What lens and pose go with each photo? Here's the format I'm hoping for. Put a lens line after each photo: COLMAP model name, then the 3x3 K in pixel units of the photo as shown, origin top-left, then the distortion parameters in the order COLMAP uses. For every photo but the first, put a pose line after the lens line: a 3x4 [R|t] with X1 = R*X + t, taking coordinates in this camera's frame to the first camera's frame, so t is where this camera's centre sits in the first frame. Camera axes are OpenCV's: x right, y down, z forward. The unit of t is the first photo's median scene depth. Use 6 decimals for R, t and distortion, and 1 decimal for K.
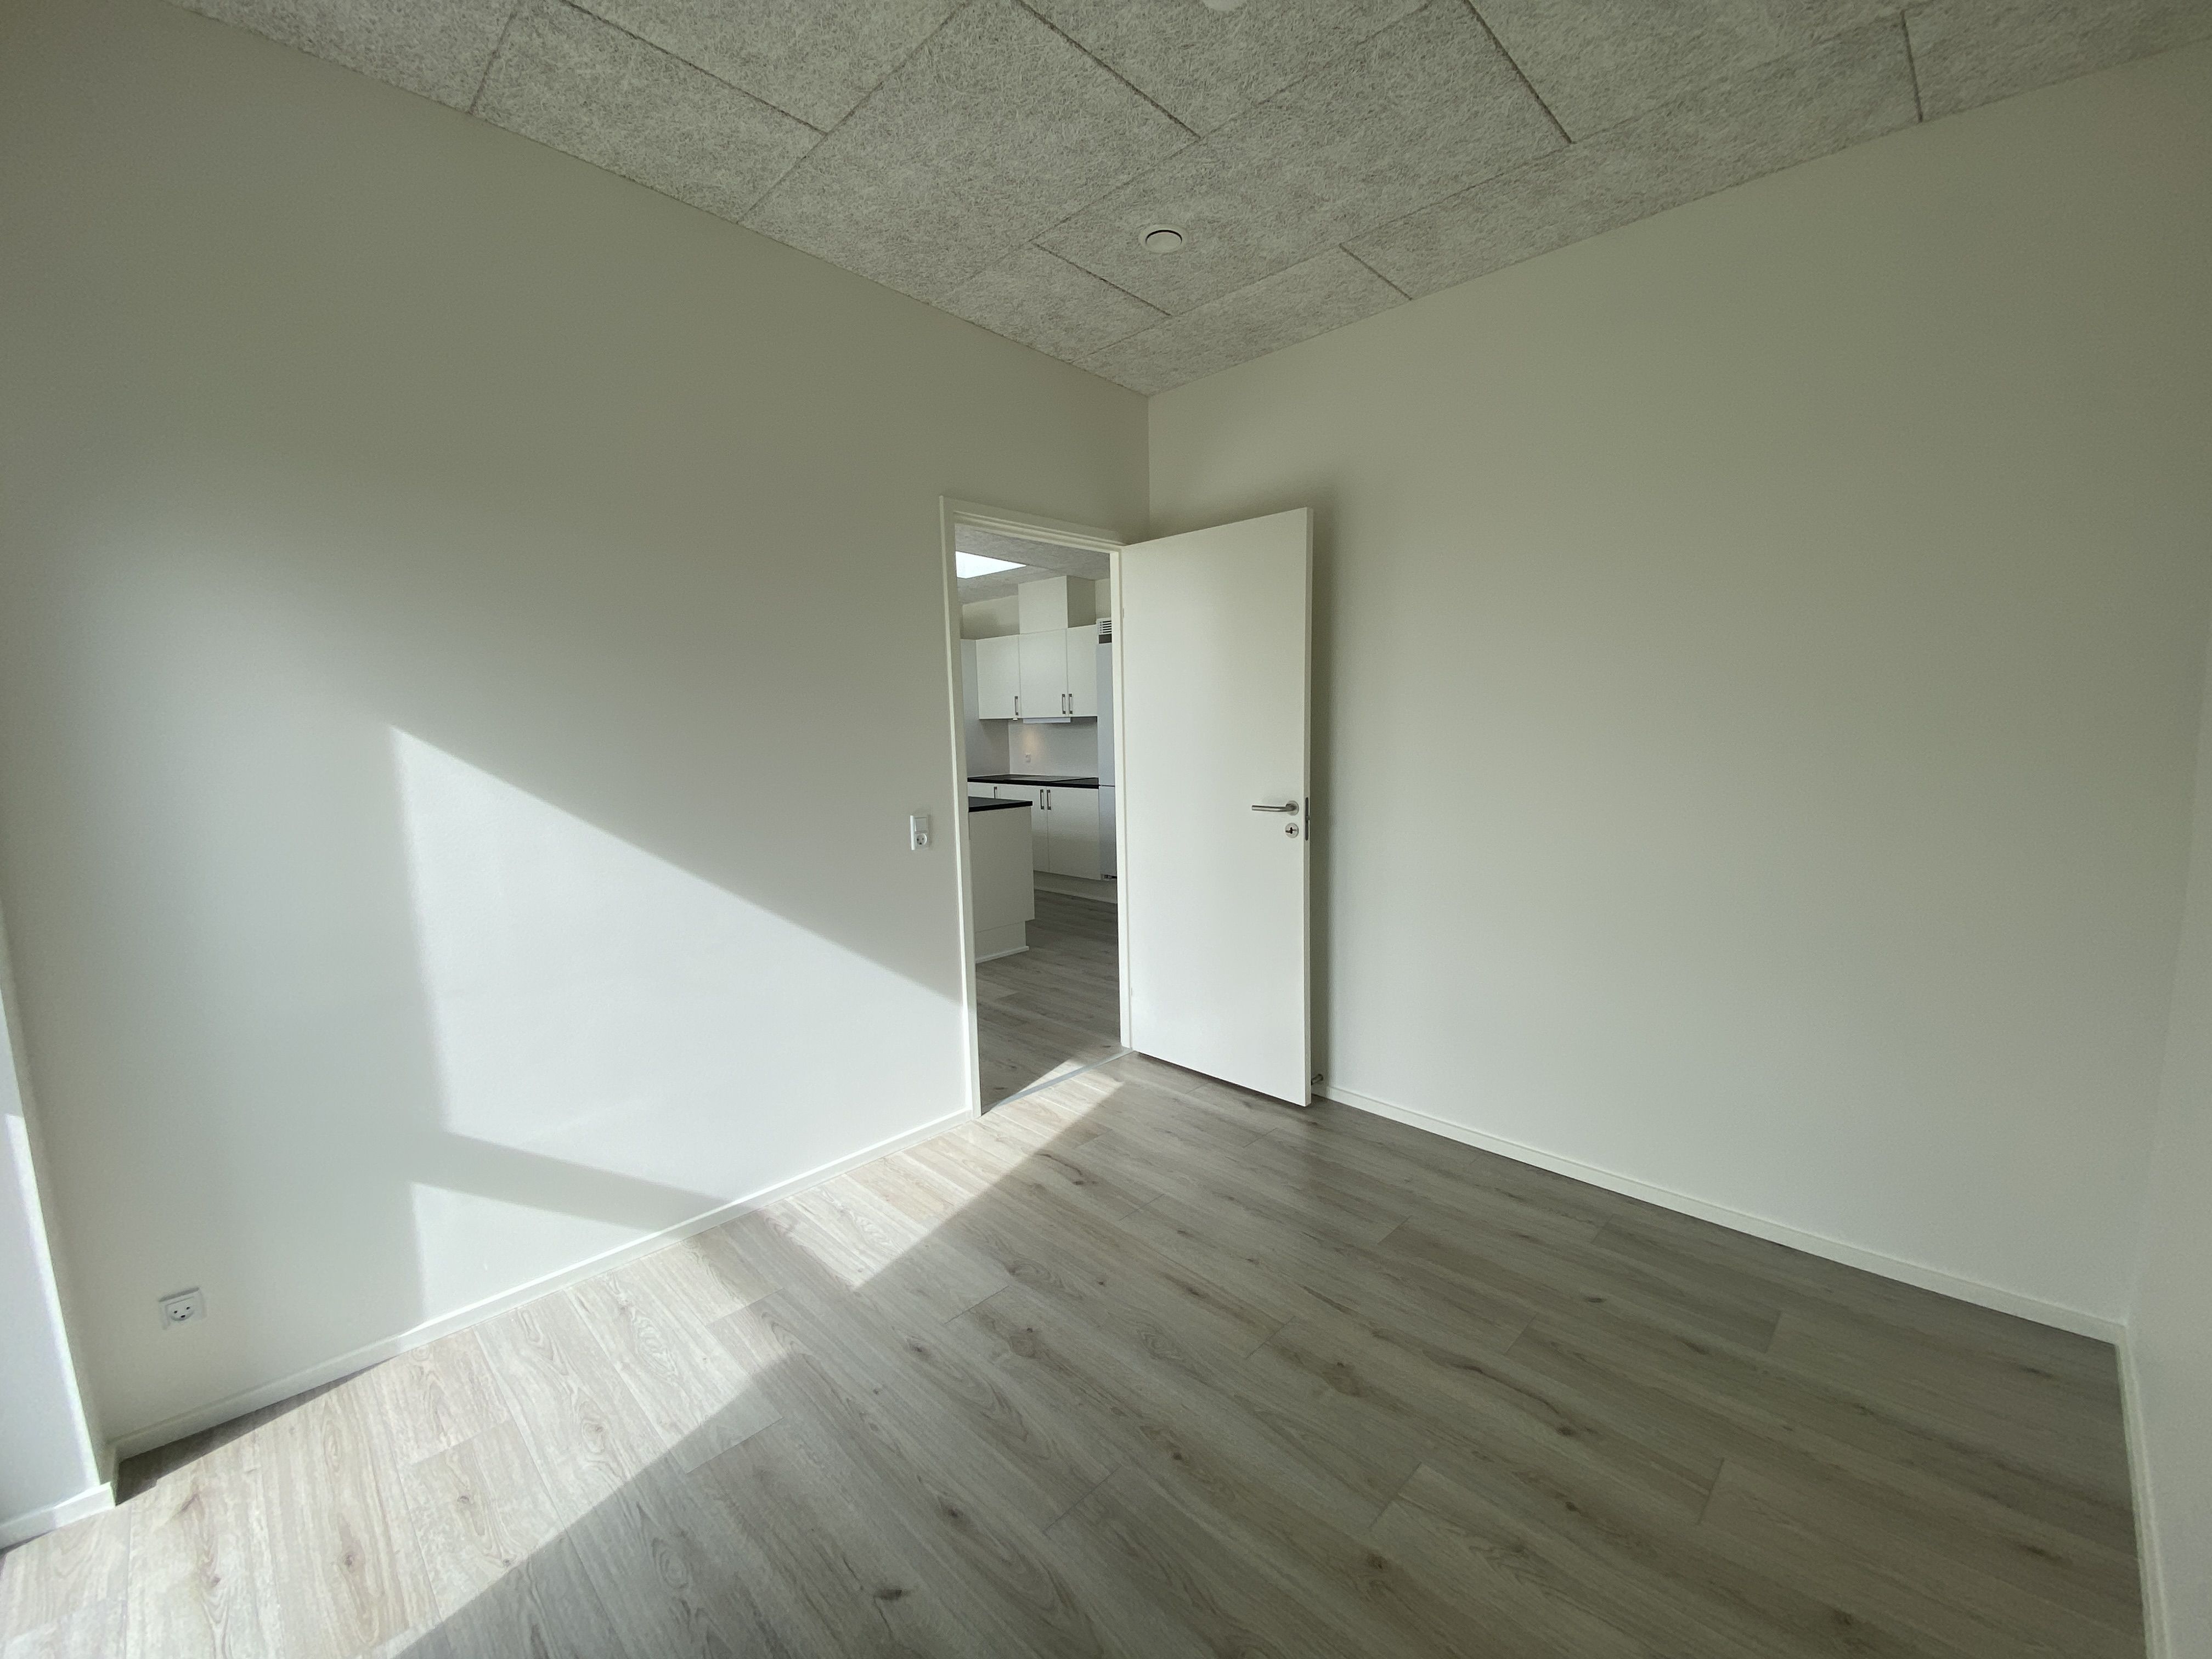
lens RADIAL K [[892.3, 0, 1107.0], [0, 892.3, 823.9], [0, 0, 1]] dist [0.020073, -0.019739]
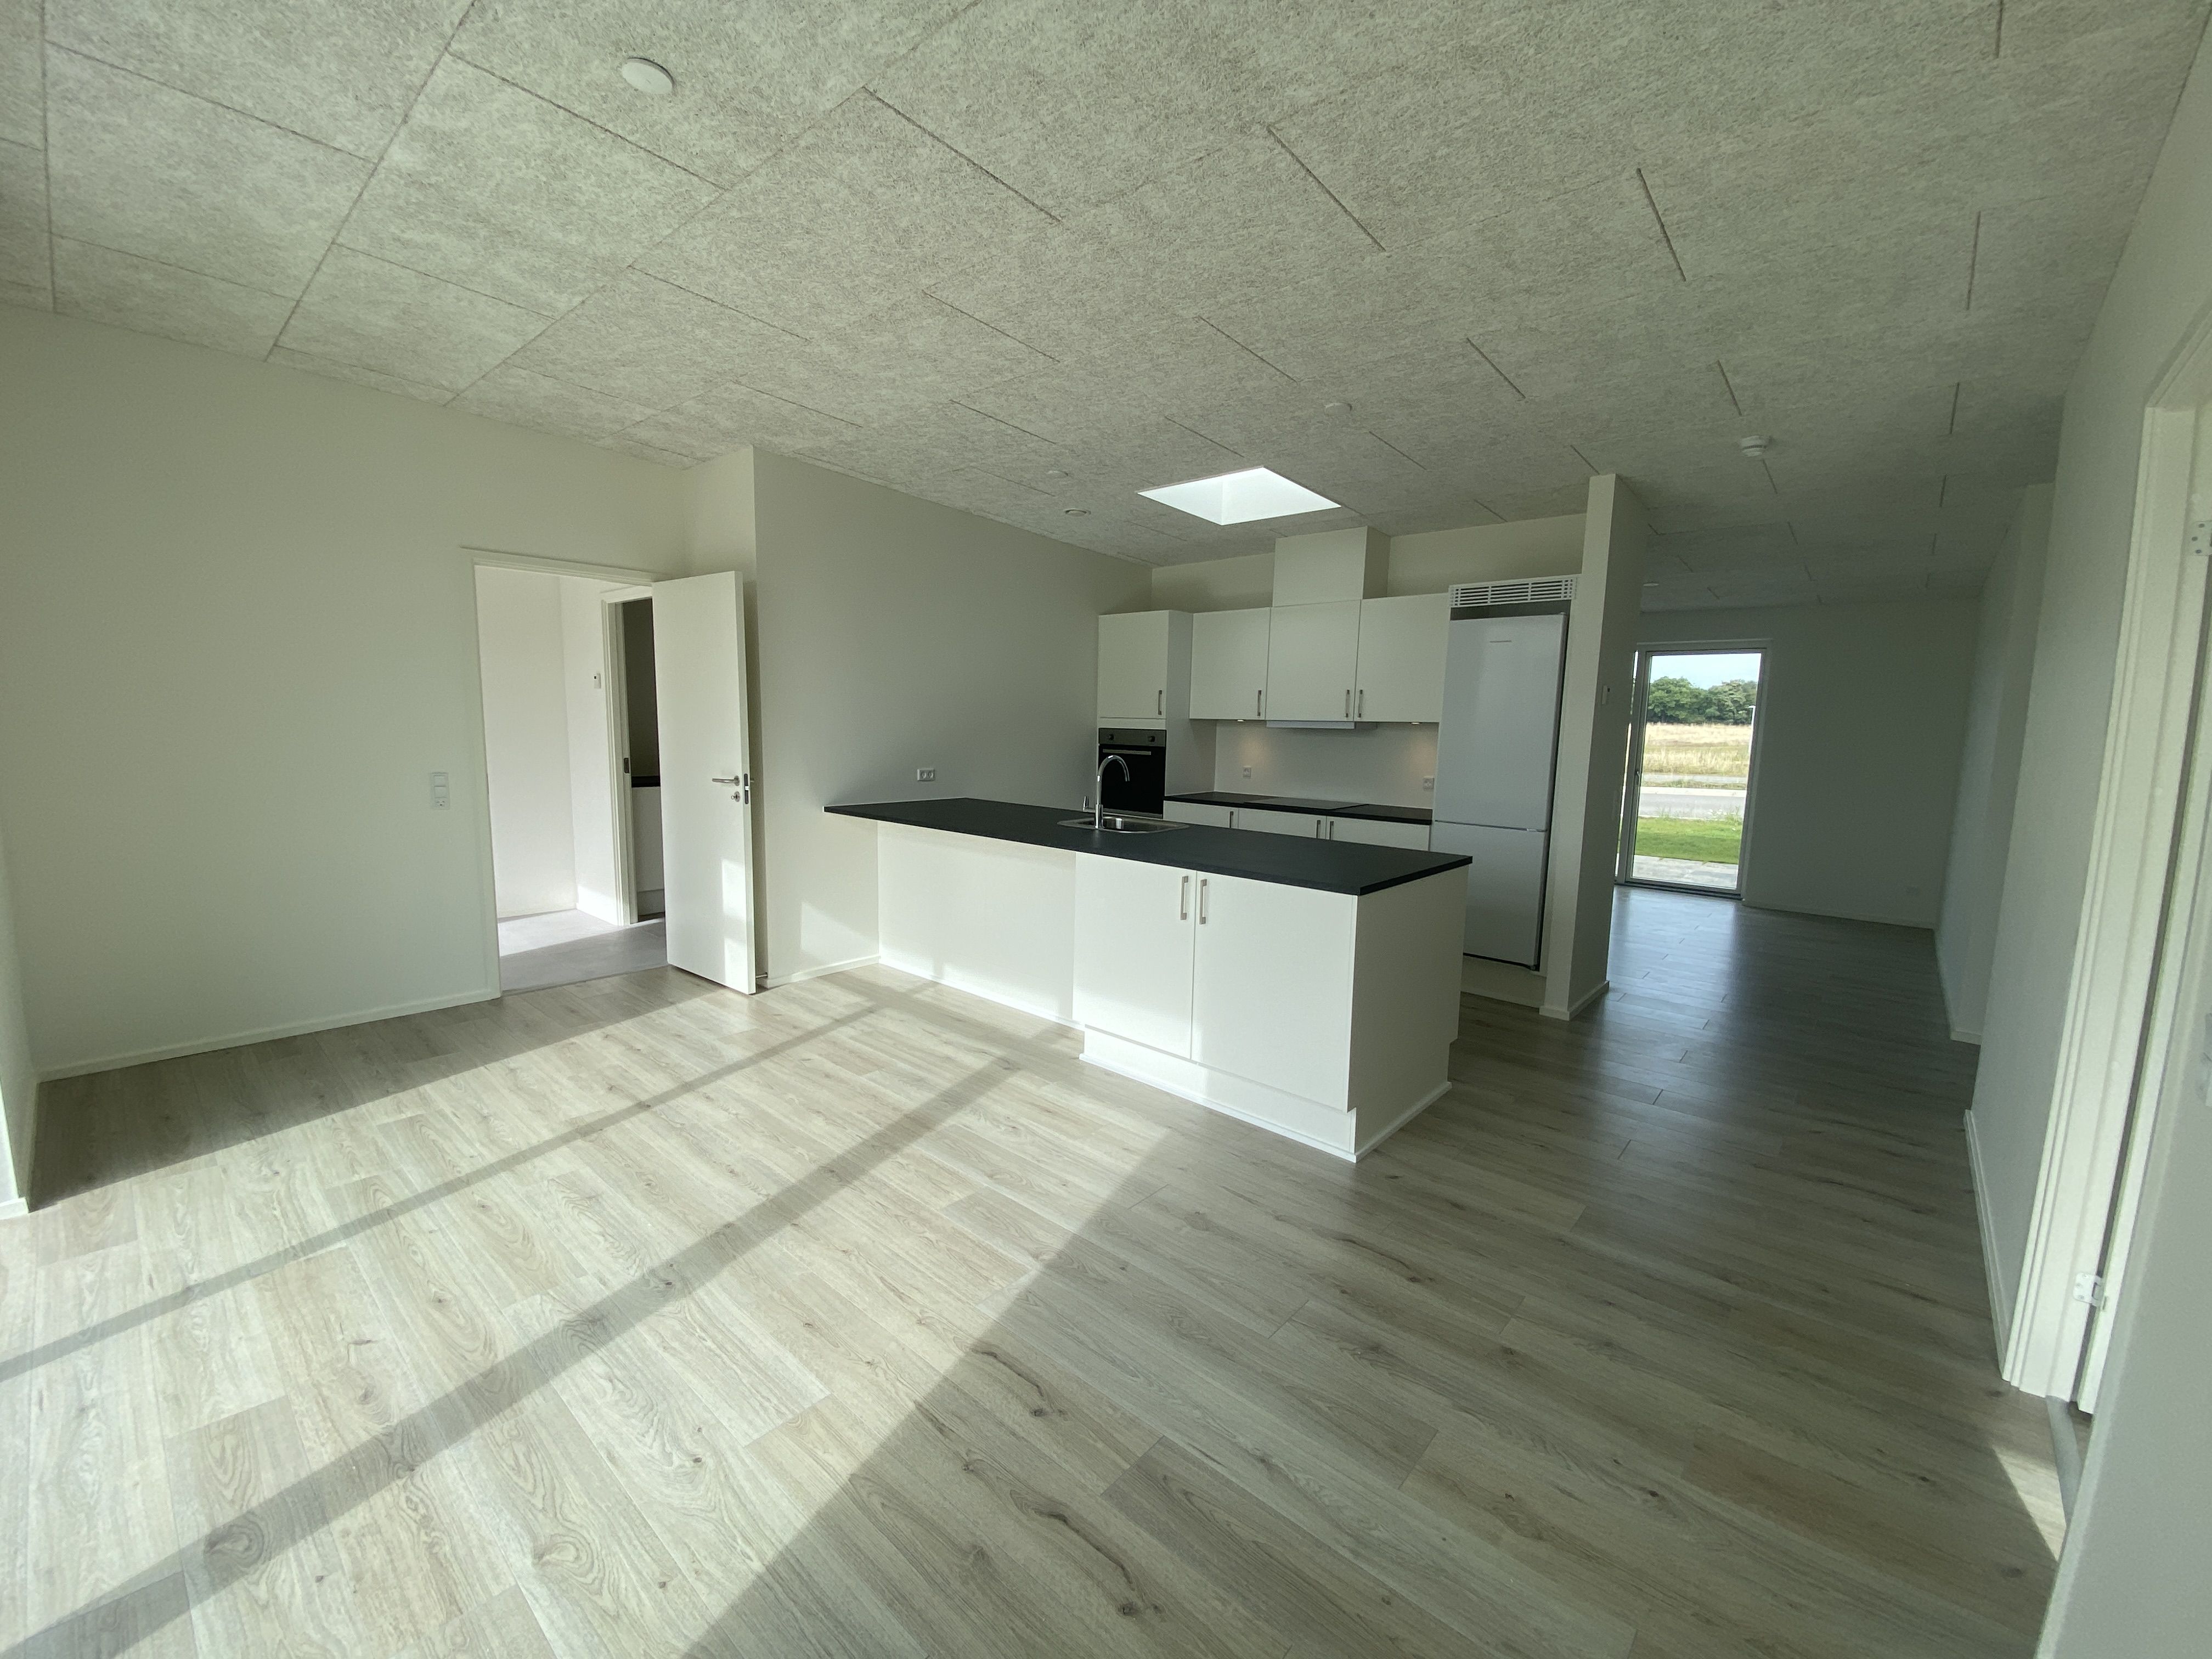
lens RADIAL K [[892.3, 0, 1107.0], [0, 892.3, 823.9], [0, 0, 1]] dist [0.020073, -0.019739]
pose [[0.996790, 0.042214, 0.068024, -0.286017], [-0.041926, 0.999105, -0.005646, -0.023922], [-0.068202, 0.002776, 0.997668, 0.284571]]
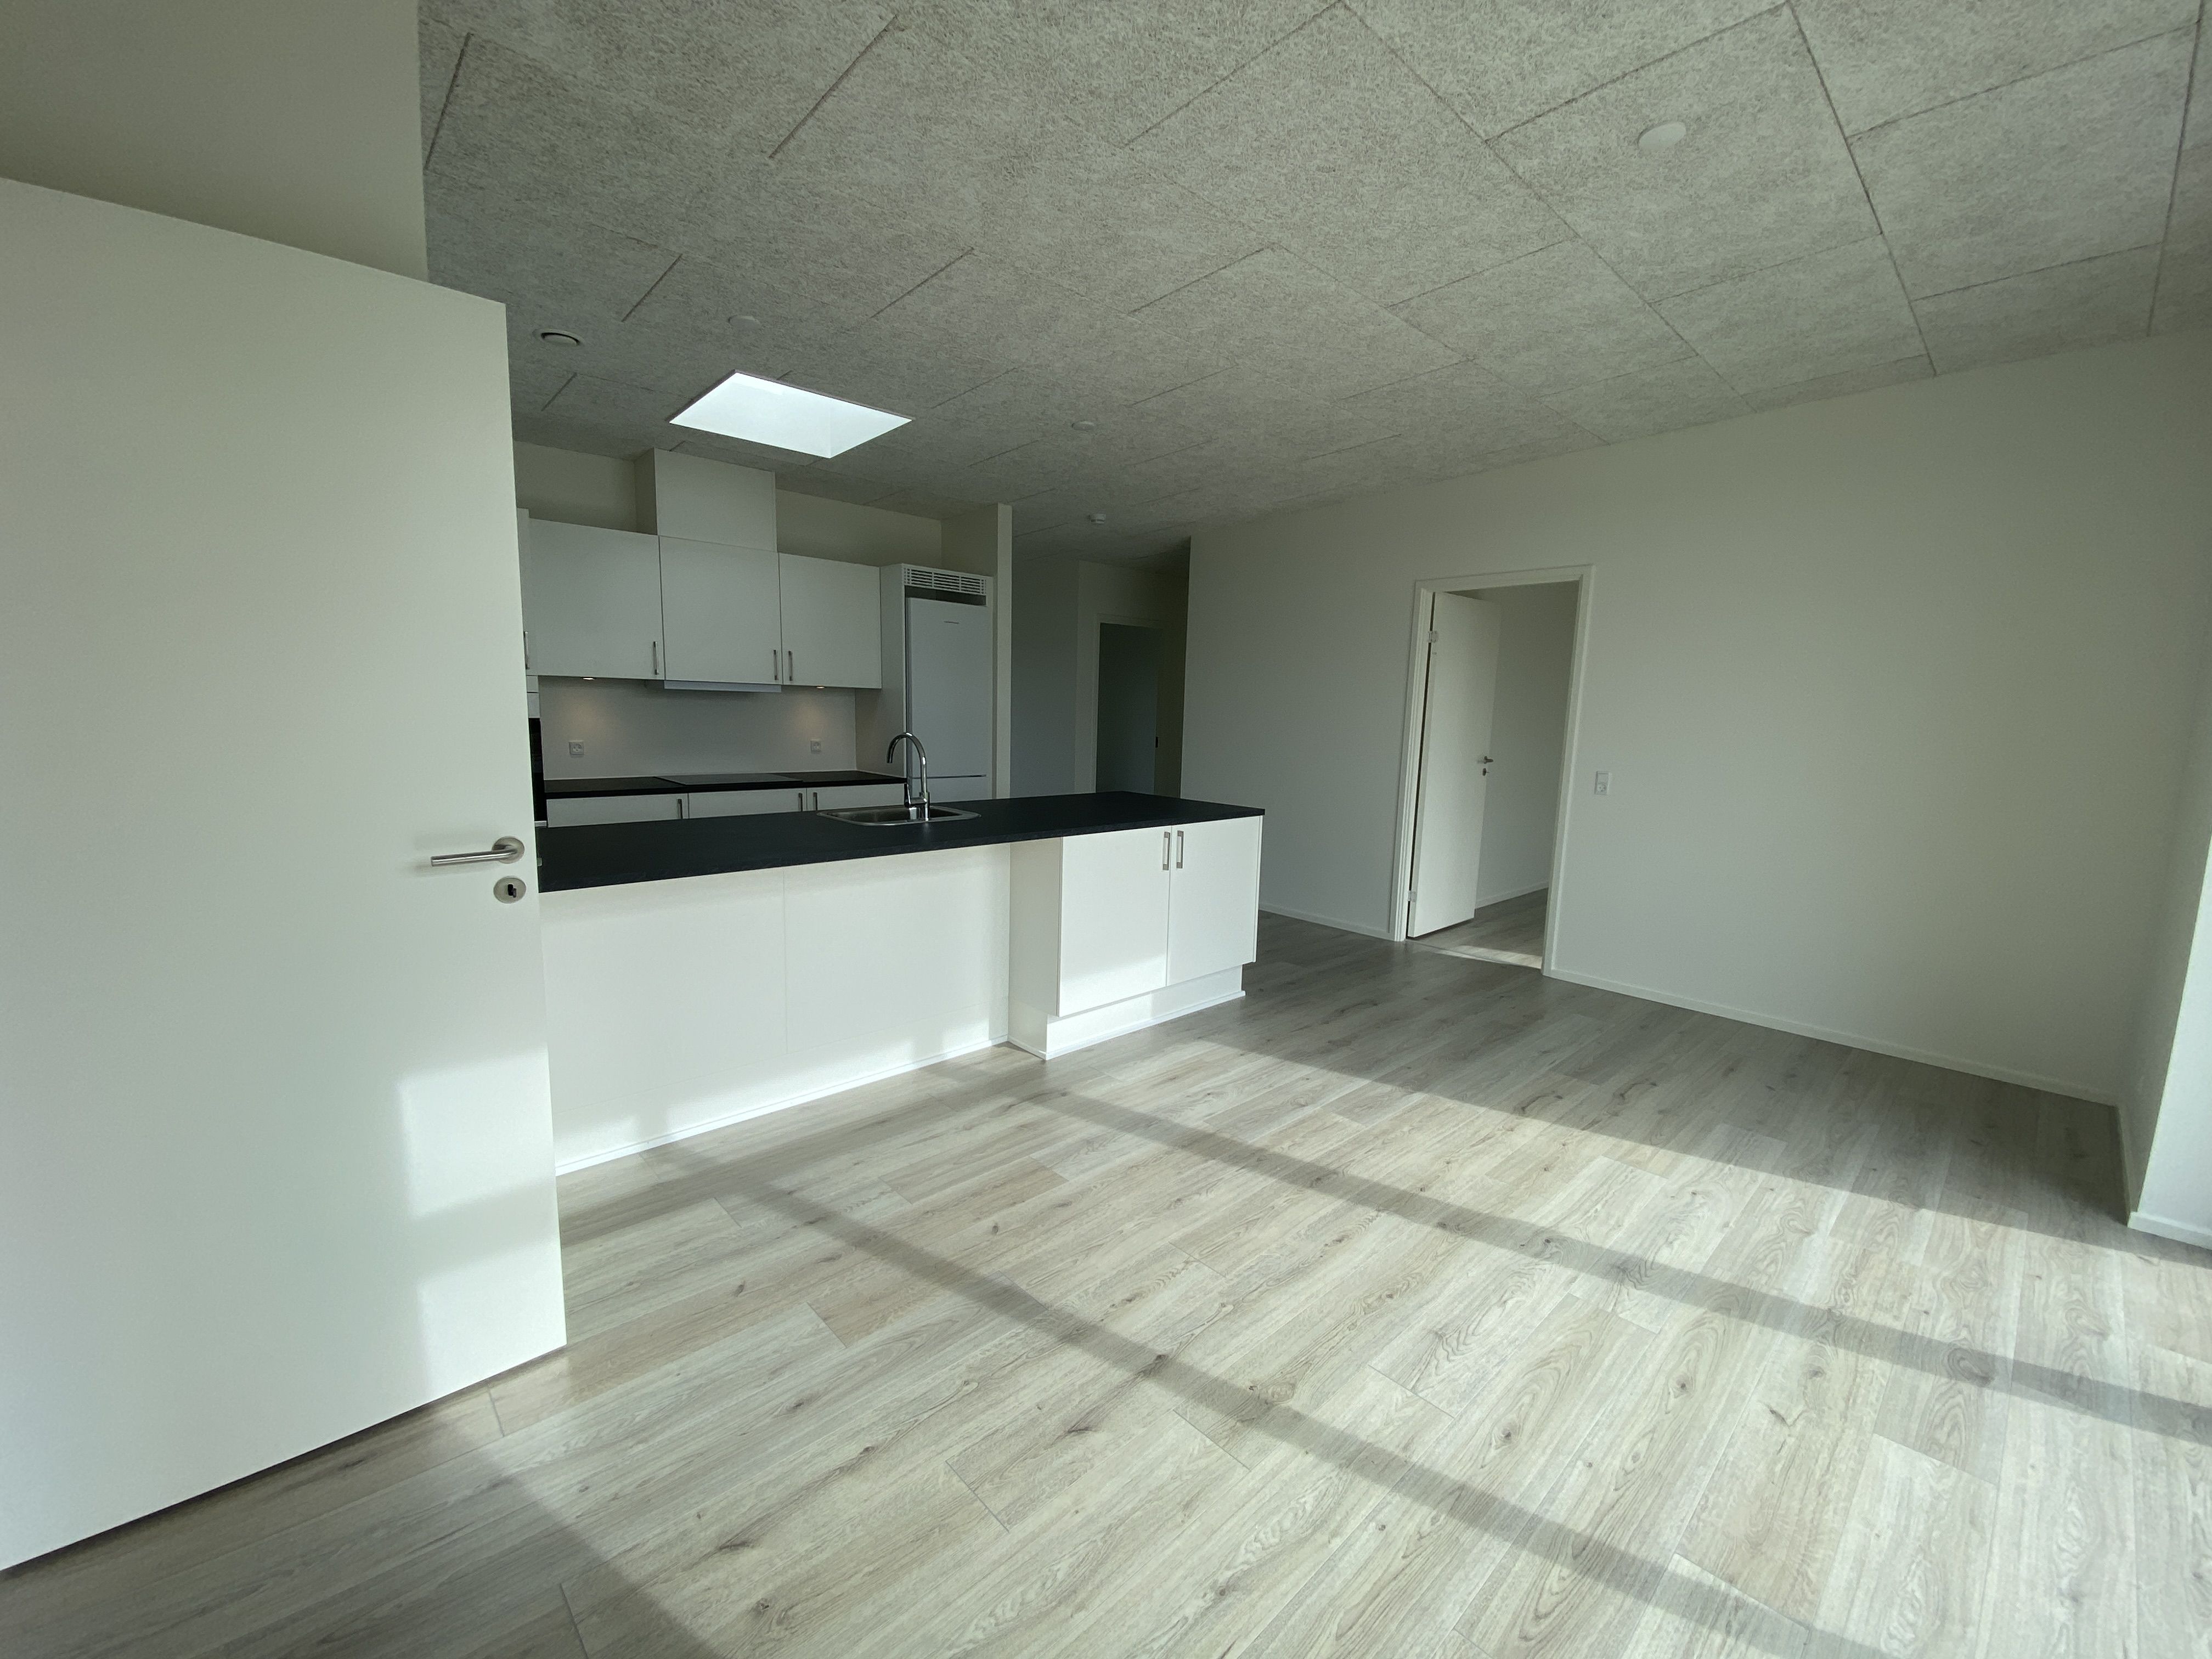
lens RADIAL K [[892.3, 0, 1107.0], [0, 892.3, 823.9], [0, 0, 1]] dist [0.020073, -0.019739]
pose [[0.036193, -0.107177, 0.993581, -0.714079], [0.093721, 0.990215, 0.103400, -0.062024], [-0.994940, 0.089377, 0.045884, 0.722970]]
